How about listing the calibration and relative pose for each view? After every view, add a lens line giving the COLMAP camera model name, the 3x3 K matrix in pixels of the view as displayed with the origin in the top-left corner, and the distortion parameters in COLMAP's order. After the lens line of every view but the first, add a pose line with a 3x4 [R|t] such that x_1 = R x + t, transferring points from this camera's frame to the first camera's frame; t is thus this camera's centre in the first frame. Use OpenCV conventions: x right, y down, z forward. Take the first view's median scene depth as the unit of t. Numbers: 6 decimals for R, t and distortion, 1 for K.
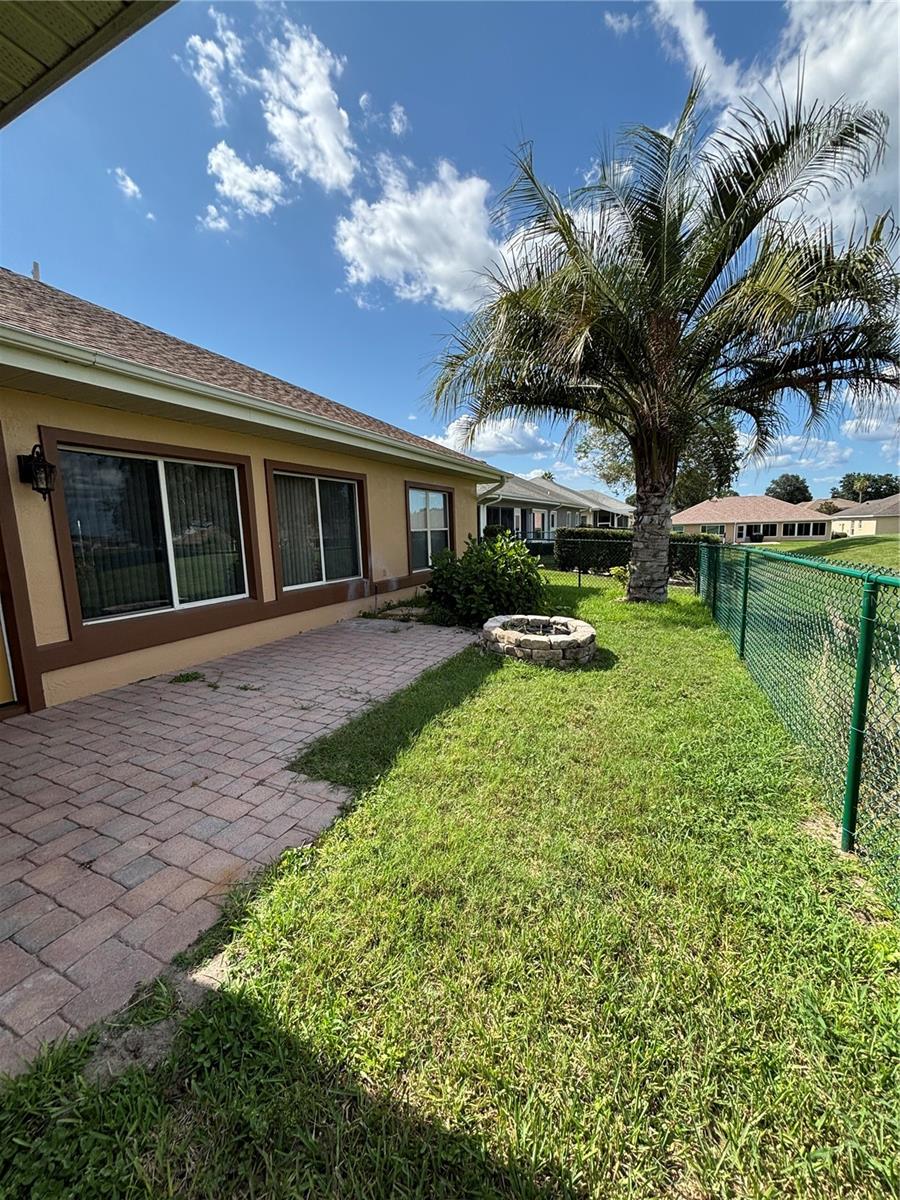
lens RADIAL K [[486.2, 0, 453.4], [0, 486.2, 604.1], [0, 0, 1]] dist [-0.004525, 0.000797]
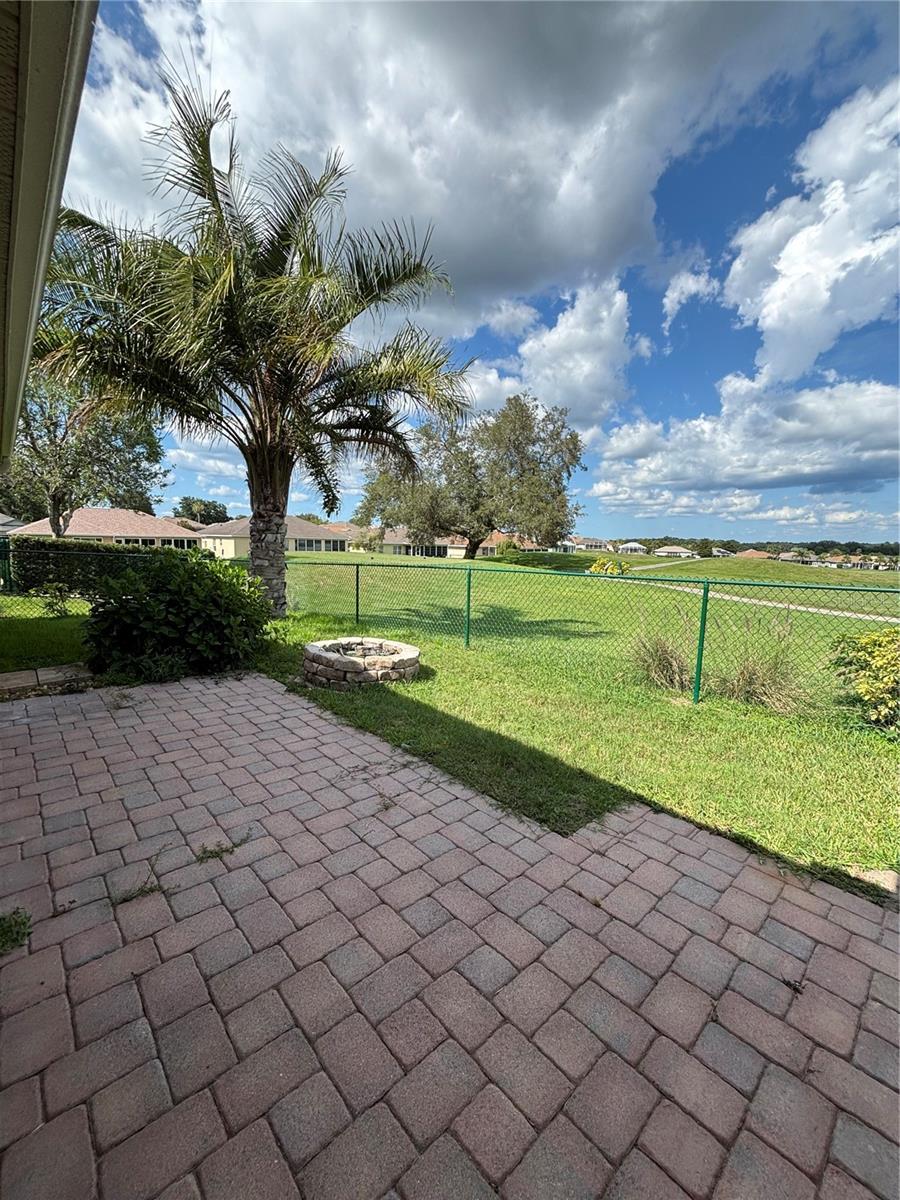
lens RADIAL K [[486.2, 0, 451.1], [0, 486.2, 594.9], [0, 0, 1]] dist [-0.004525, 0.000797]
pose [[0.371958, -0.067493, 0.925793, -0.792191], [0.111221, 0.993409, 0.027737, -0.082968], [-0.921562, 0.092651, 0.377013, 0.558252]]
